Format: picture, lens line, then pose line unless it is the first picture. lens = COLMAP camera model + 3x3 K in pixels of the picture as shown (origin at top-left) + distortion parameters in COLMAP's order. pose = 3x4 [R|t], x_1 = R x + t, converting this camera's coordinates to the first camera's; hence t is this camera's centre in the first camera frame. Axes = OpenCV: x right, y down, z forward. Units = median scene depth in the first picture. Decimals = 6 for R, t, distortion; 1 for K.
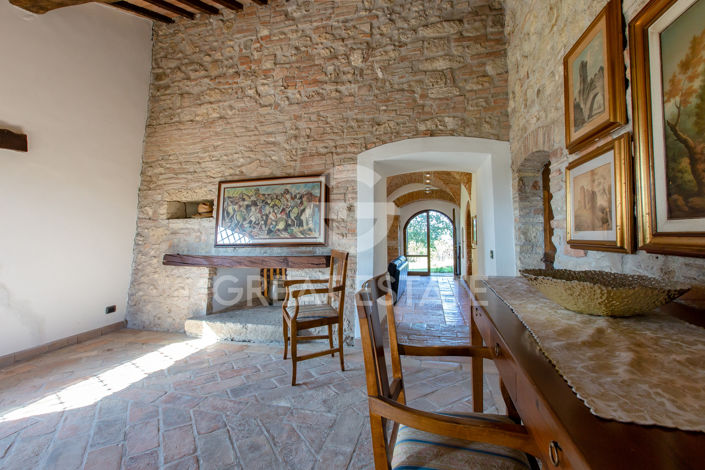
lens RADIAL K [[323.2, 0, 341.7], [0, 323.2, 225.1], [0, 0, 1]] dist [0.005995, -0.000519]
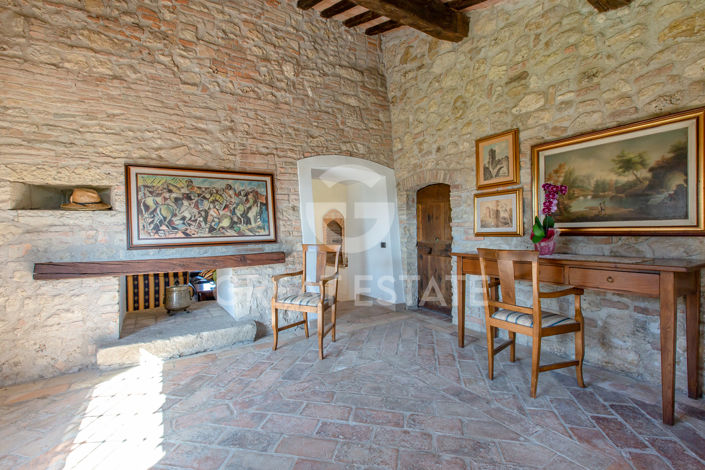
lens RADIAL K [[323.2, 0, 357.8], [0, 323.2, 234.9], [0, 0, 1]] dist [0.005995, -0.000519]
pose [[0.679856, -0.011485, 0.733255, -0.607168], [-0.010812, 0.999612, 0.025682, 0.008063], [-0.733266, -0.025388, 0.679468, 0.077478]]
